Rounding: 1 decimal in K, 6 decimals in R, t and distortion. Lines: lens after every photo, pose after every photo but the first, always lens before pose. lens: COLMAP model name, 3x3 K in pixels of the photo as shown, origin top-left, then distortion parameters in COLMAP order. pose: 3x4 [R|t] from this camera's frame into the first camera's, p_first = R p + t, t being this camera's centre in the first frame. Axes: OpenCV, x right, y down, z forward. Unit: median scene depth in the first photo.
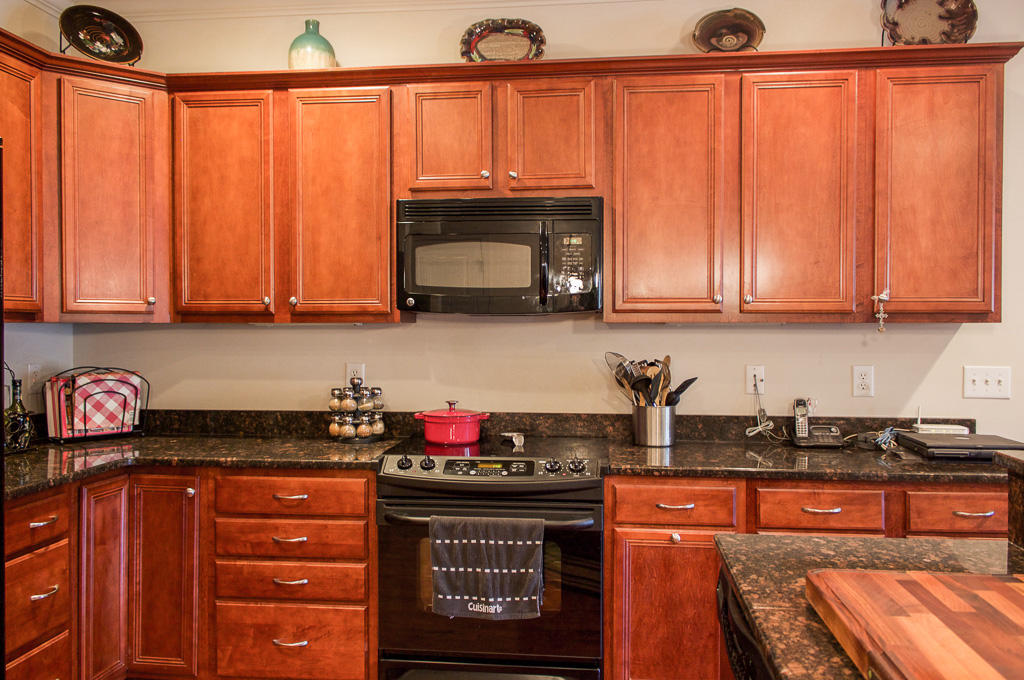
lens RADIAL K [[833.3, 0, 512.0], [0, 833.3, 340.0], [0, 0, 1]] dist [0.007383, -0.013097]
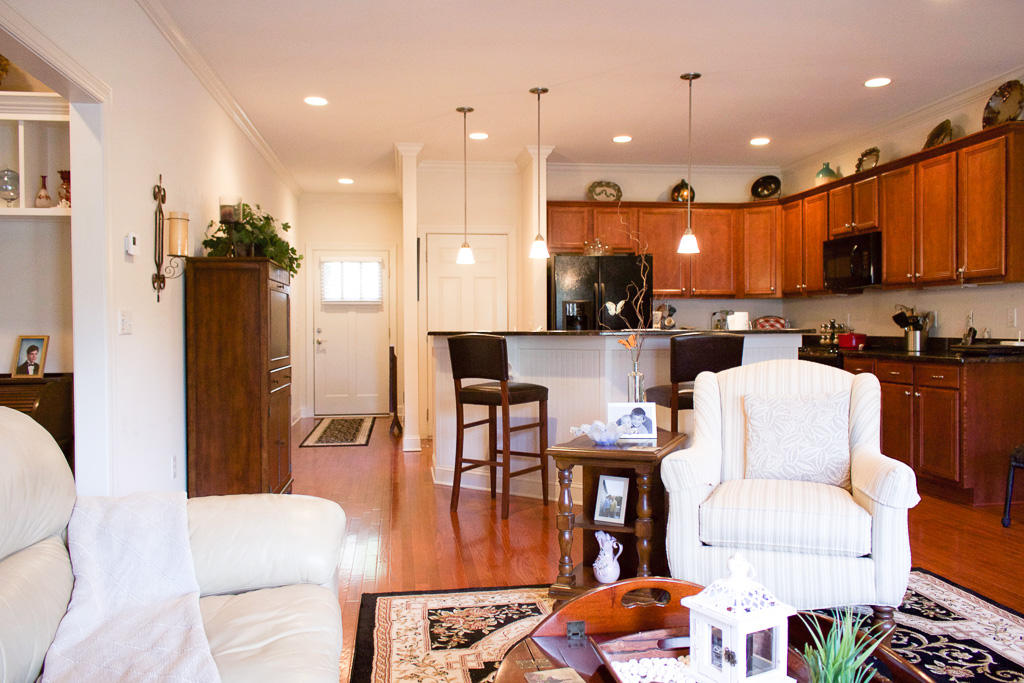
lens RADIAL K [[833.3, 0, 512.0], [0, 833.3, 341.5], [0, 0, 1]] dist [0.007383, -0.013097]
pose [[0.248993, 0.017027, -0.968356, 1.879172], [-0.008688, 0.999844, 0.015346, 0.082876], [0.968466, 0.004592, 0.249102, -0.420573]]
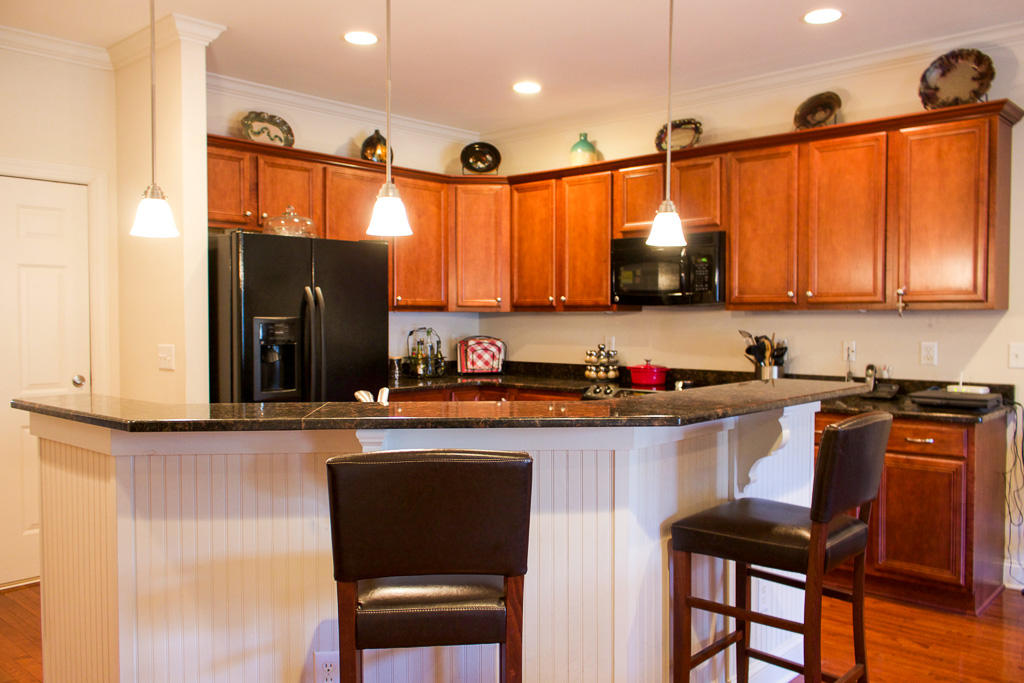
lens RADIAL K [[844.4, 0, 512.0], [0, 844.4, 341.5], [0, 0, 1]] dist [0.007166, -0.011886]
pose [[0.810559, 0.017105, -0.585407, 0.698778], [-0.009636, 0.999828, 0.015872, 0.015384], [0.585577, -0.007224, 0.810584, -0.509869]]
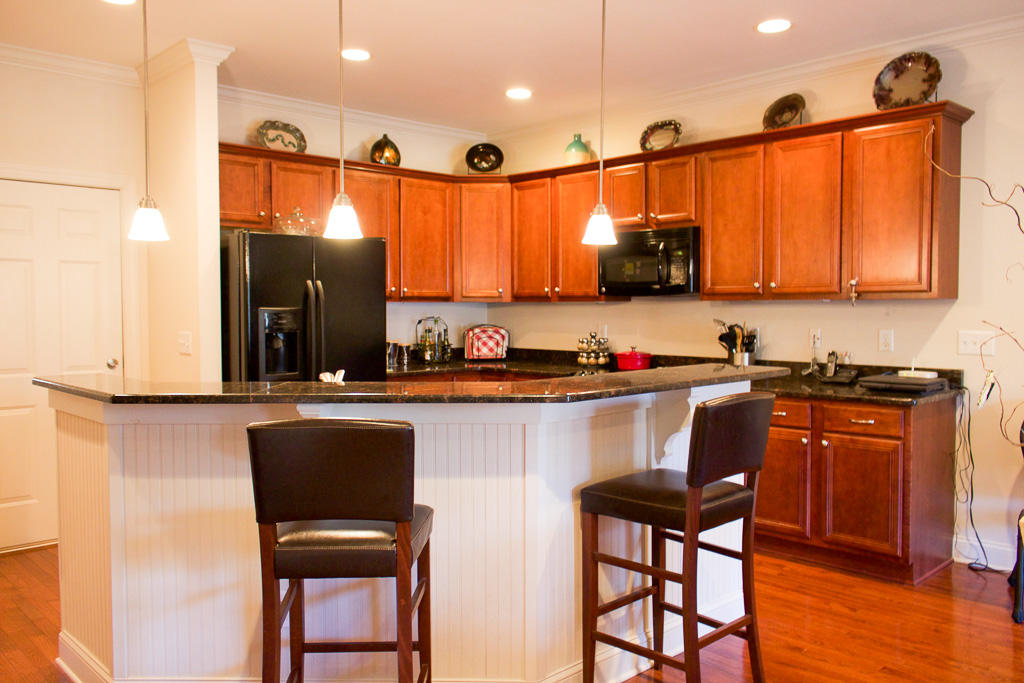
lens RADIAL K [[833.3, 0, 512.0], [0, 833.3, 341.5], [0, 0, 1]] dist [0.007383, -0.013097]
pose [[0.767384, 0.025759, -0.640670, 0.873521], [-0.008211, 0.999506, 0.030351, 0.013055], [0.641135, -0.018030, 0.767217, -0.513258]]
